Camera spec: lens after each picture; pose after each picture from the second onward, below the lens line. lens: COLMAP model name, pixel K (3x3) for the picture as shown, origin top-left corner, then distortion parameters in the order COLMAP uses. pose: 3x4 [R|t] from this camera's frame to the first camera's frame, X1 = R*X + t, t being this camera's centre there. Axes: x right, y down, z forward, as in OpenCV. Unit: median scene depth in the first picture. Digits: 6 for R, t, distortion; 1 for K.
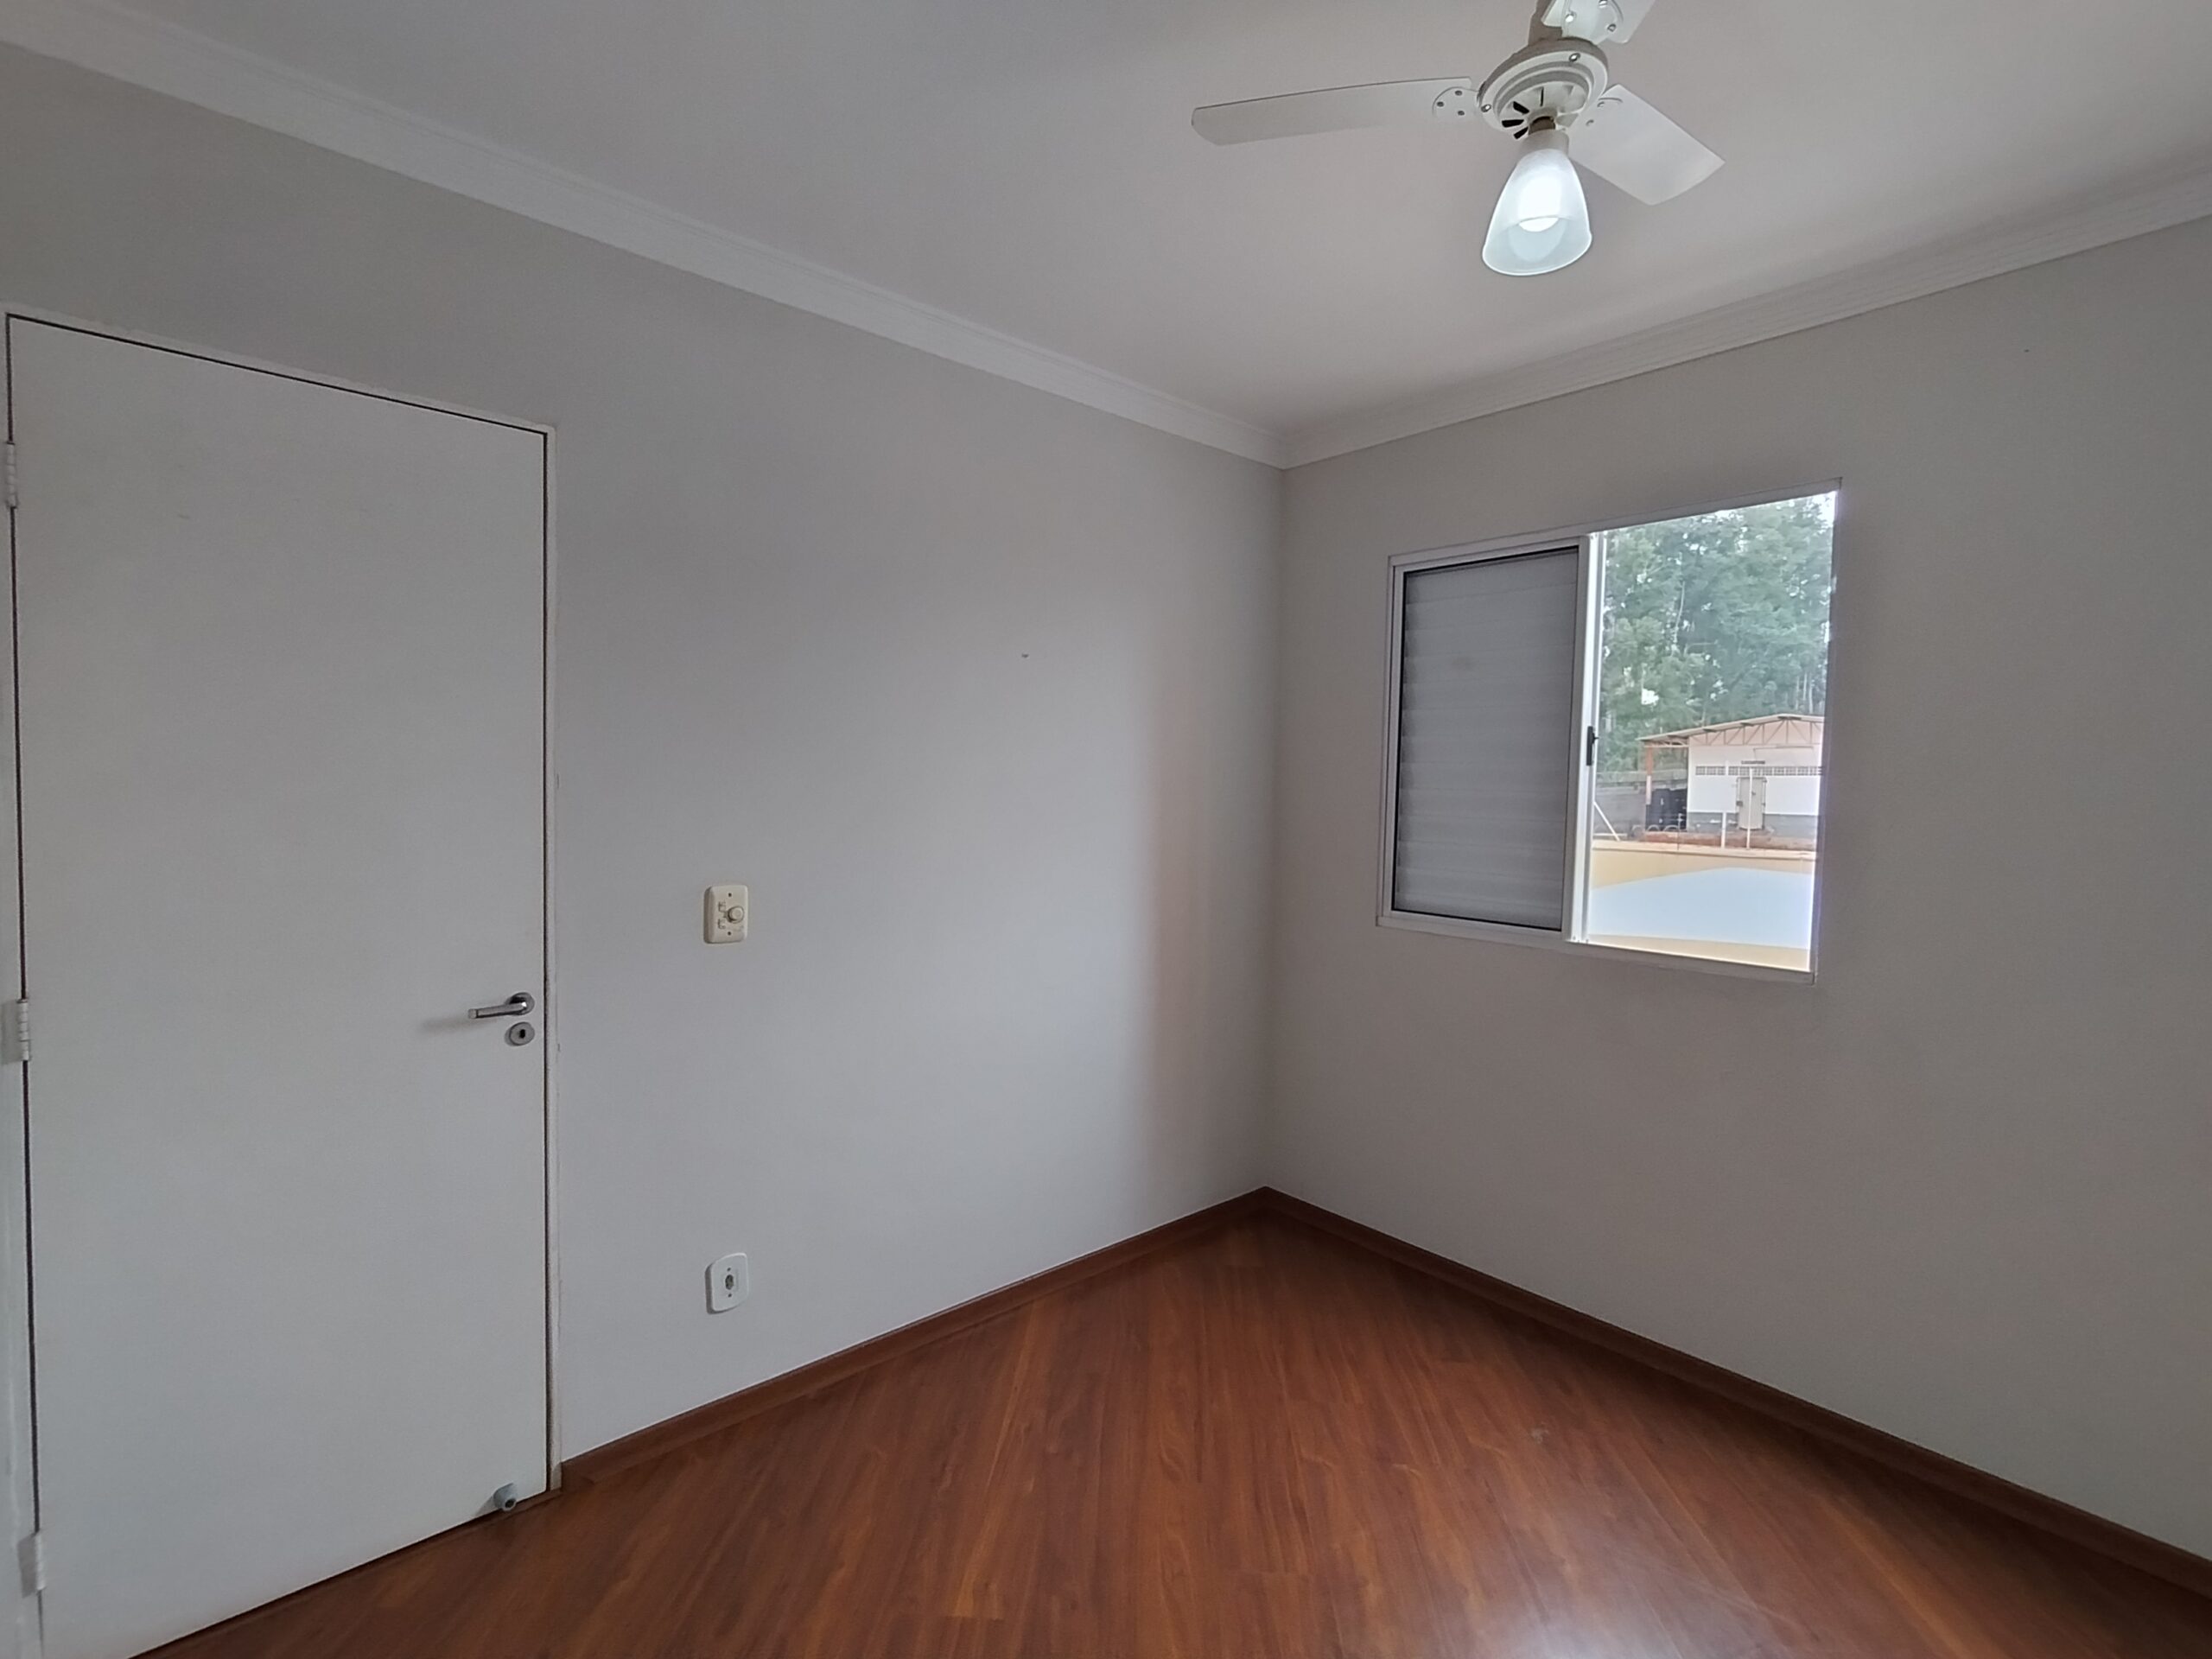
lens RADIAL K [[1001.0, 0, 1104.2], [0, 1001.0, 824.5], [0, 0, 1]] dist [-0.000692, 0.000164]
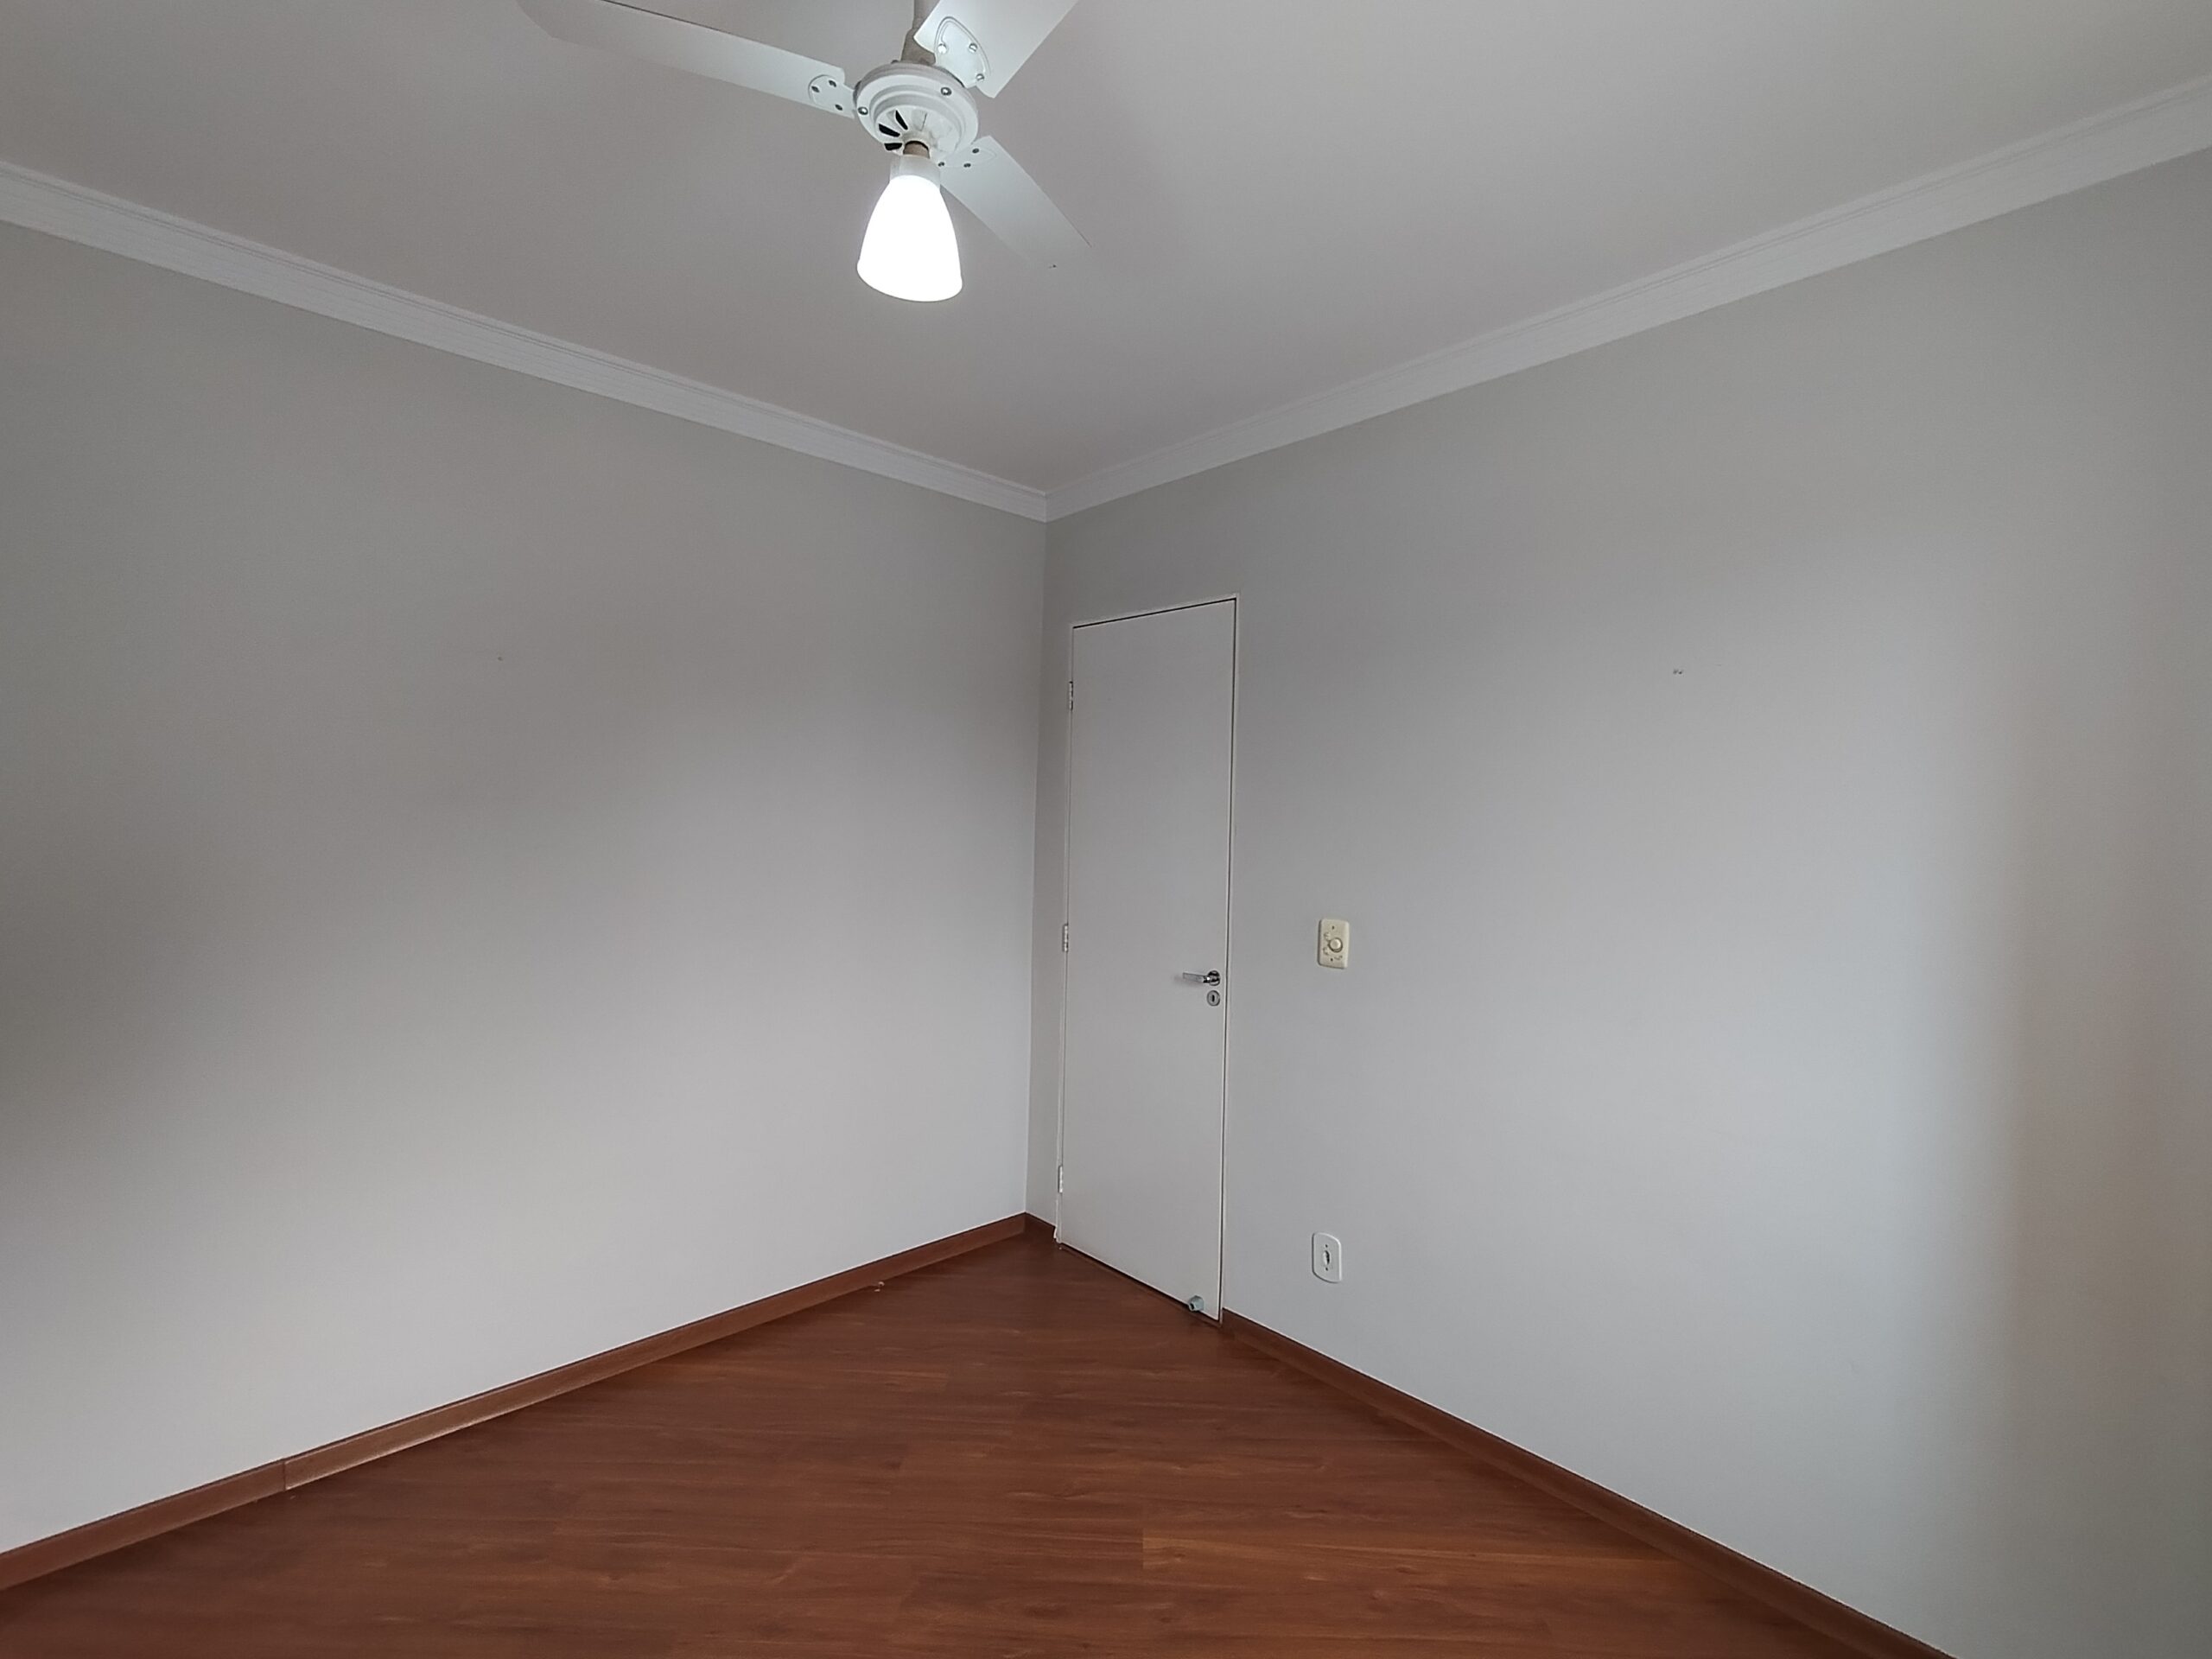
lens RADIAL K [[1001.0, 0, 1104.2], [0, 1001.0, 824.5], [0, 0, 1]] dist [-0.000692, 0.000164]
pose [[0.035402, -0.001722, -0.999372, 0.861824], [-0.059680, 0.998210, -0.003834, -0.033636], [0.997590, 0.059778, 0.035236, 0.723085]]
